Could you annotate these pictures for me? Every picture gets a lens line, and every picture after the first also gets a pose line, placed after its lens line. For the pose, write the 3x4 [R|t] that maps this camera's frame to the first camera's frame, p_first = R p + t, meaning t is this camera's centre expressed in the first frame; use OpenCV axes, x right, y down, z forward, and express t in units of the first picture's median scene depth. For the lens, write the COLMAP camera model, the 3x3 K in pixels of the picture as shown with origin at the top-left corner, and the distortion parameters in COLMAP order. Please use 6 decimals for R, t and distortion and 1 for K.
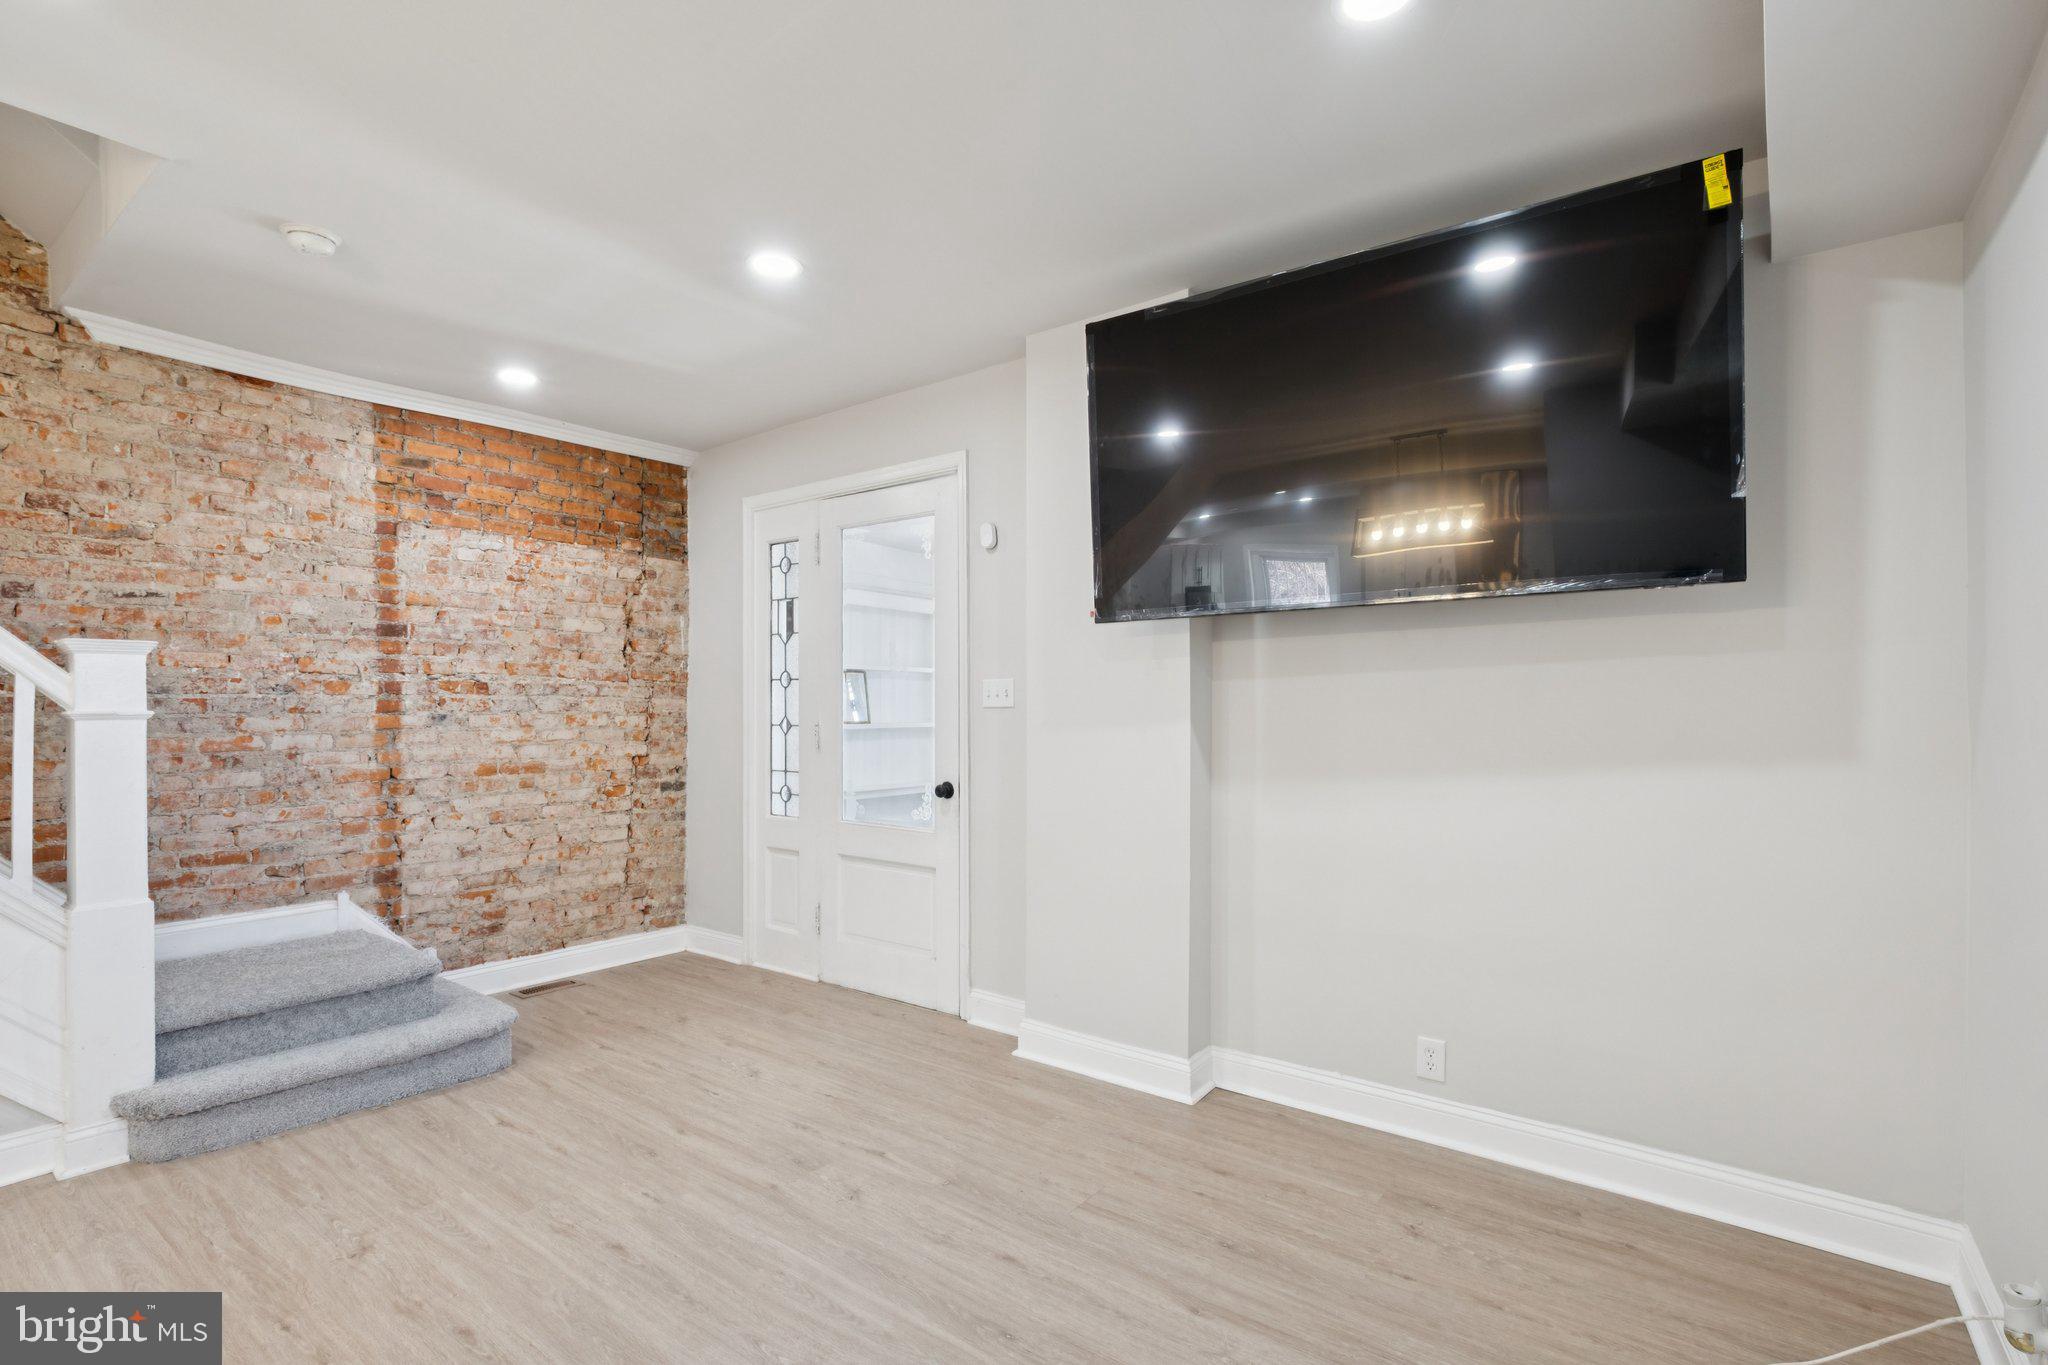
lens RADIAL K [[970.3, 0, 1020.5], [0, 970.3, 701.4], [0, 0, 1]] dist [0.000259, 0.002545]
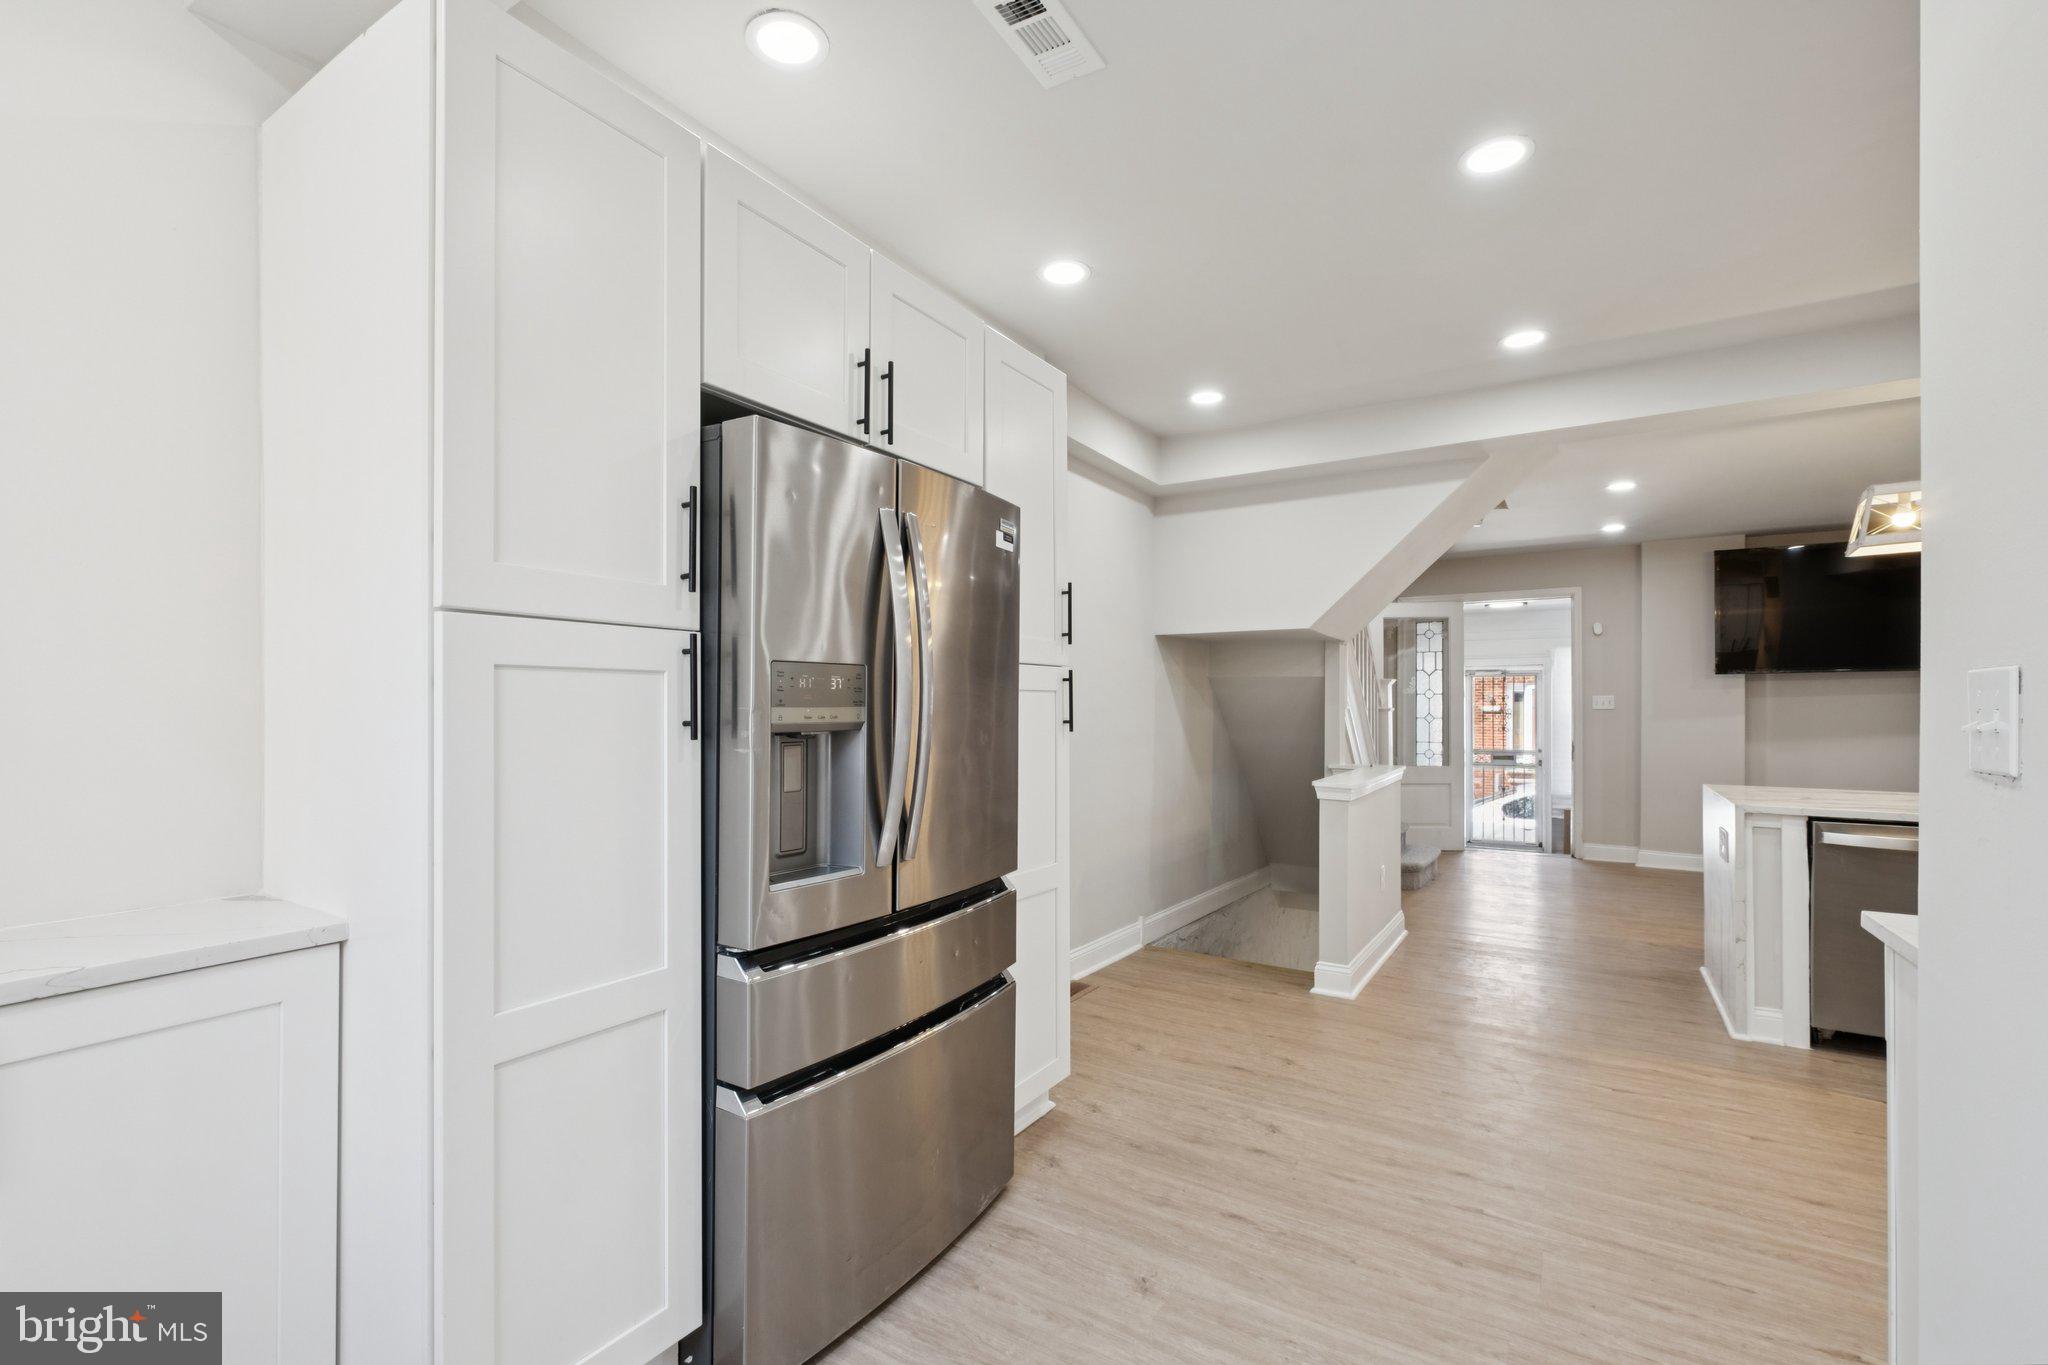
lens RADIAL K [[902.0, 0, 1004.2], [0, 902.0, 696.1], [0, 0, 1]] dist [-0.002446, 0.001741]
pose [[0.995694, 0.010560, 0.092102, -1.452734], [-0.009483, 0.999882, -0.012122, 0.013070], [-0.092219, 0.011196, 0.995676, -0.818457]]
